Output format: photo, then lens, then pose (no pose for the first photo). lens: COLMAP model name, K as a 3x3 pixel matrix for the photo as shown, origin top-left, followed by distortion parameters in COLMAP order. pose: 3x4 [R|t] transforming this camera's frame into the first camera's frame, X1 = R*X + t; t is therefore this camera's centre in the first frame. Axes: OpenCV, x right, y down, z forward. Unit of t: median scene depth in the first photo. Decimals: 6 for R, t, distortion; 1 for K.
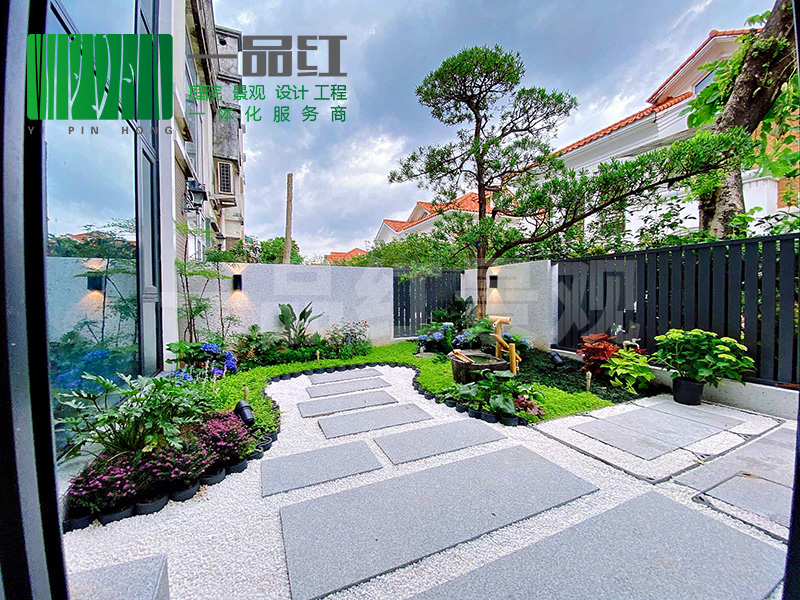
lens RADIAL K [[327.2, 0, 403.4], [0, 327.2, 301.2], [0, 0, 1]] dist [-0.001792, -0.000102]
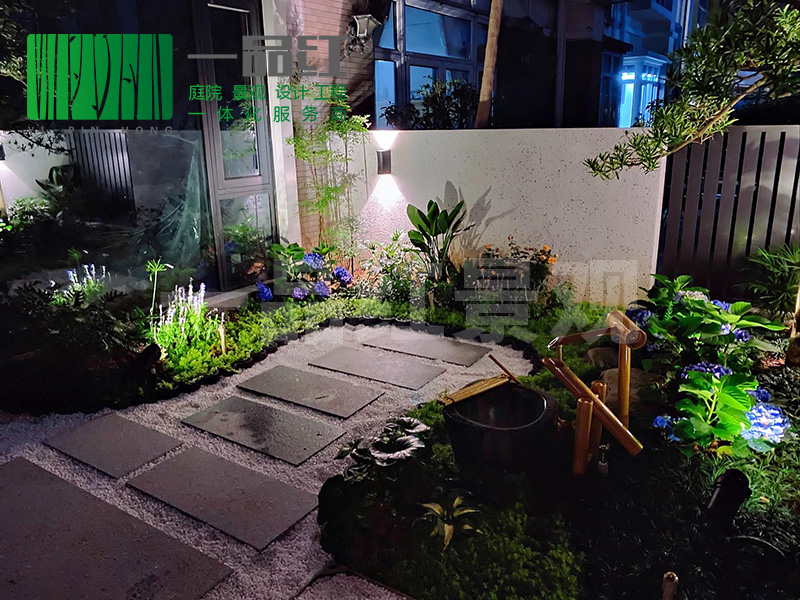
lens RADIAL K [[621.0, 0, 401.5], [0, 621.0, 296.9], [0, 0, 1]] dist [0.006756, -0.001192]
pose [[0.524933, 0.233597, -0.818461, 0.674431], [-0.002101, 0.961954, 0.273204, -0.159775], [0.851141, -0.141694, 0.505452, 0.409065]]
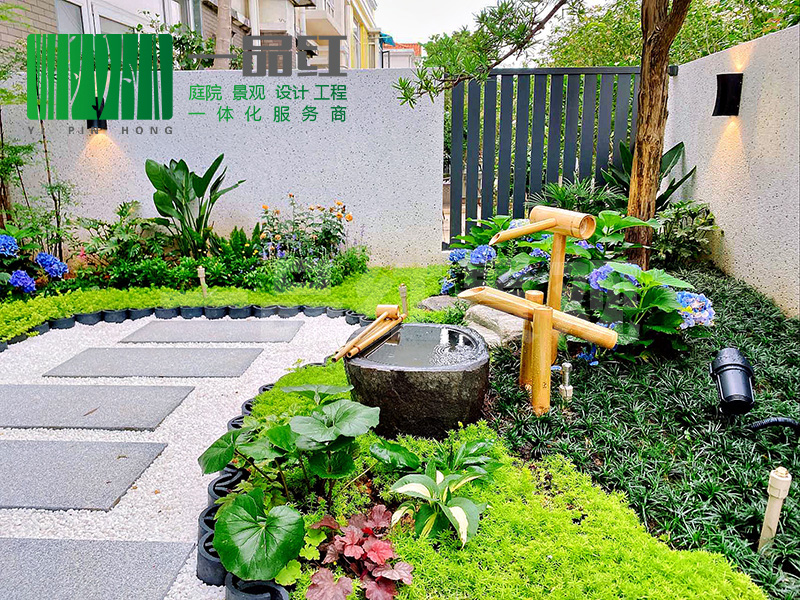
lens RADIAL K [[621.0, 0, 402.8], [0, 621.0, 301.5], [0, 0, 1]] dist [0.006756, -0.001192]
pose [[0.880575, 0.114065, -0.459975, 0.402311], [-0.009269, 0.974562, 0.223928, 0.003918], [0.473816, -0.192922, 0.859232, 0.412367]]
